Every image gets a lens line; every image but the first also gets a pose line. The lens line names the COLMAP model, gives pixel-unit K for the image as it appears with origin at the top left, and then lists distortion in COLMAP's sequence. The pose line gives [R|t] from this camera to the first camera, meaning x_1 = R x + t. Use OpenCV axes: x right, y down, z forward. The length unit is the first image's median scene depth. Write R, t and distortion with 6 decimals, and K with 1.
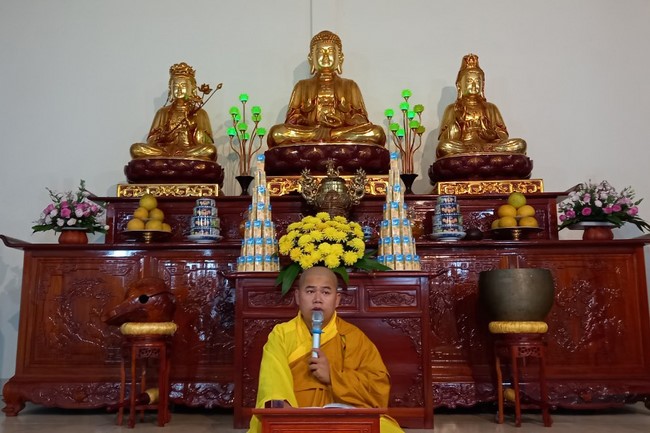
lens RADIAL K [[675.7, 0, 299.7], [0, 675.7, 213.6], [0, 0, 1]] dist [0.062748, -0.002229]
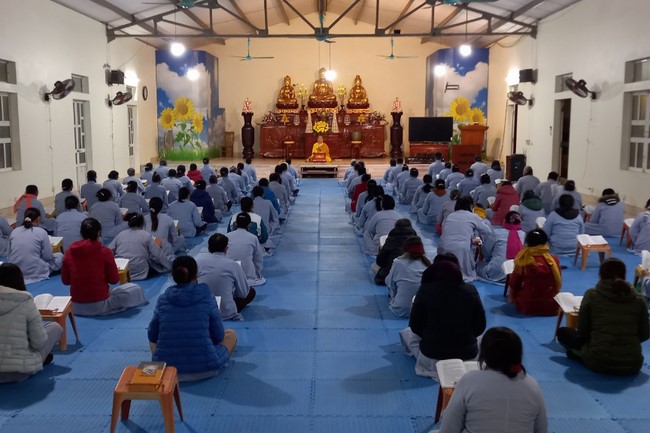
lens RADIAL K [[675.7, 0, 299.7], [0, 675.7, 213.6], [0, 0, 1]] dist [0.062748, -0.002229]
pose [[0.999960, 0.002741, -0.008501, -0.074588], [-0.000132, 0.956179, 0.292782, -0.738996], [0.008931, -0.292769, 0.956141, -3.684231]]
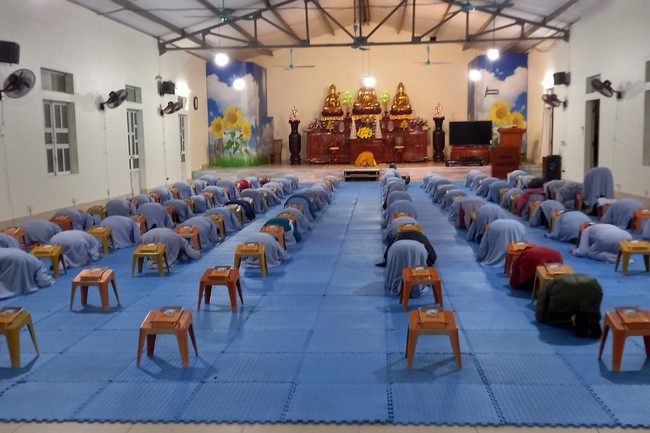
lens RADIAL K [[673.8, 0, 325.0], [0, 673.8, 216.5], [0, 0, 1]] dist [0.069981, -0.011785]
pose [[0.998357, -0.007374, -0.056832, 0.013994], [0.023059, 0.959557, 0.280569, -0.730407], [0.052464, -0.281418, 0.958150, -3.843023]]
